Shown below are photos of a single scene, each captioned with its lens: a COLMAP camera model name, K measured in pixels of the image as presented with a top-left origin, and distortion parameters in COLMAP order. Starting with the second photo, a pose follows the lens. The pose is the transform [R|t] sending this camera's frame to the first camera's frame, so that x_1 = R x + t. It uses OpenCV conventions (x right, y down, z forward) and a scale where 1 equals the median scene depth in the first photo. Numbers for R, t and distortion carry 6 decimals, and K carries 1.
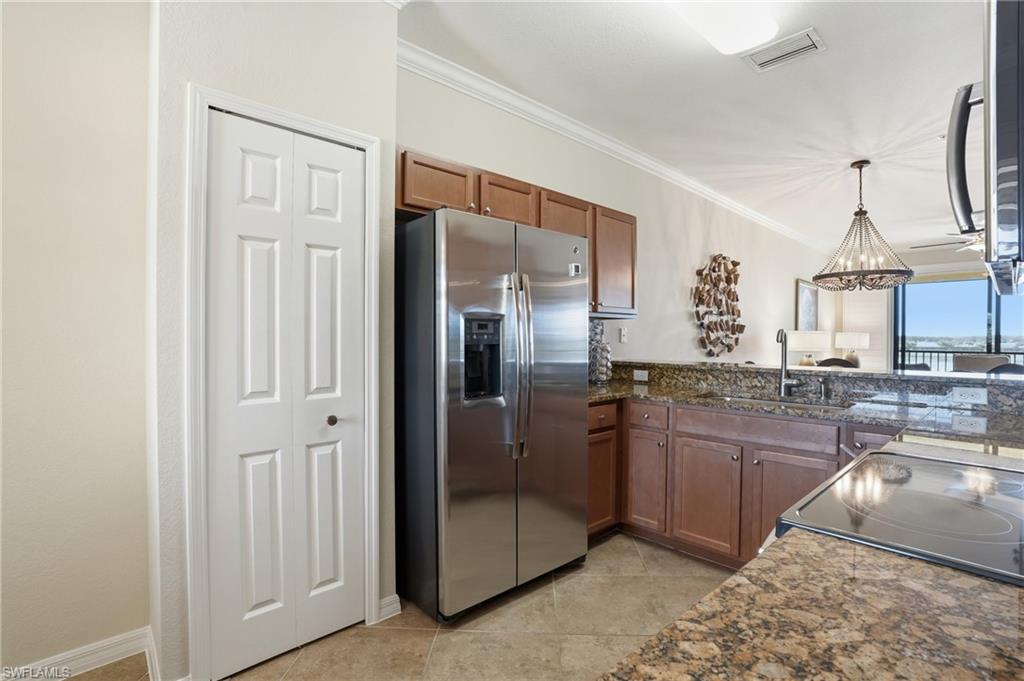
lens RADIAL K [[468.8, 0, 512.0], [0, 468.8, 340.5], [0, 0, 1]] dist [-0.067633, 0.021391]
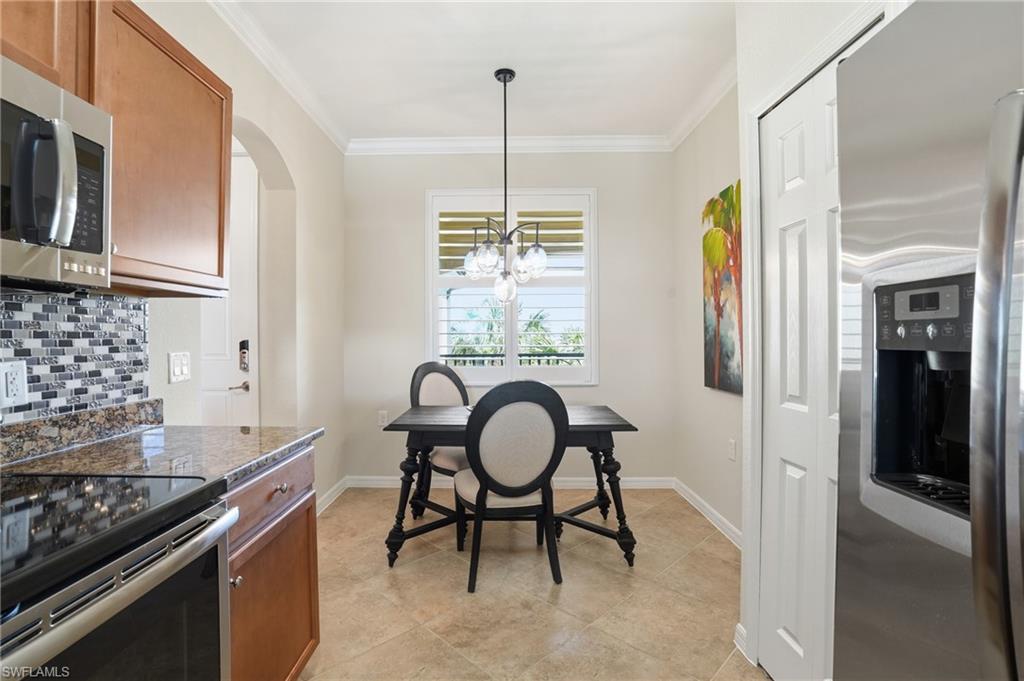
lens RADIAL K [[468.8, 0, 512.0], [0, 468.8, 340.5], [0, 0, 1]] dist [-0.067633, 0.021391]
pose [[-0.660460, 0.006960, -0.750829, 0.260862], [-0.000382, 0.999954, 0.009606, -0.002219], [0.750862, 0.006631, -0.660426, 0.643034]]
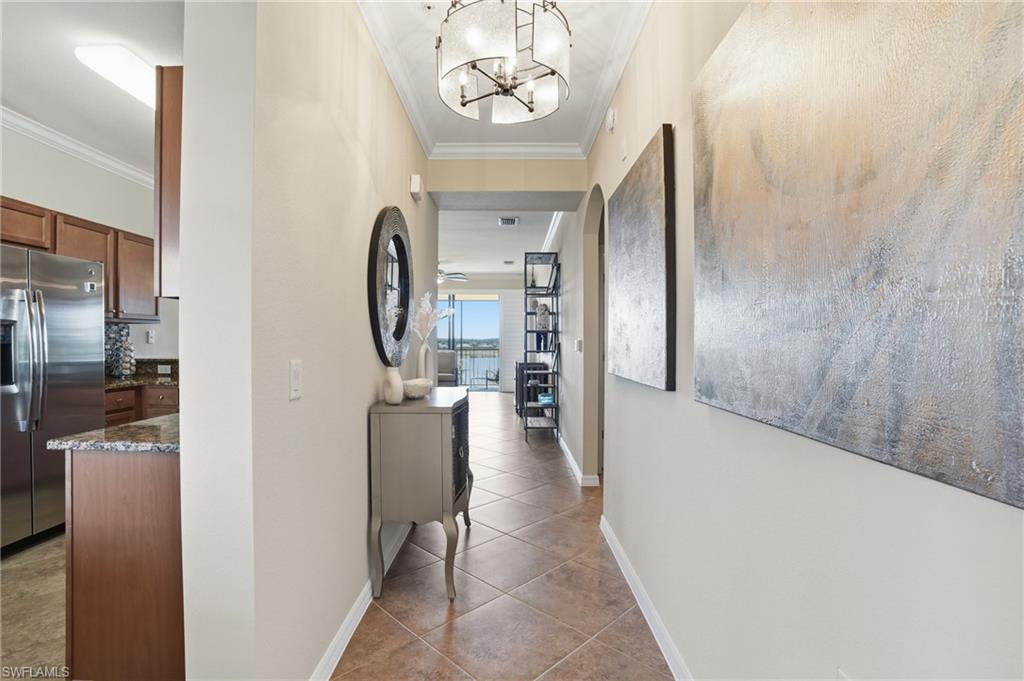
lens RADIAL K [[468.8, 0, 512.0], [0, 468.8, 340.5], [0, 0, 1]] dist [-0.067633, 0.021391]
pose [[0.658709, -0.002235, 0.752394, -0.026057], [0.005838, 0.999981, -0.002142, 0.006433], [-0.752375, 0.005803, 0.658710, -0.552643]]
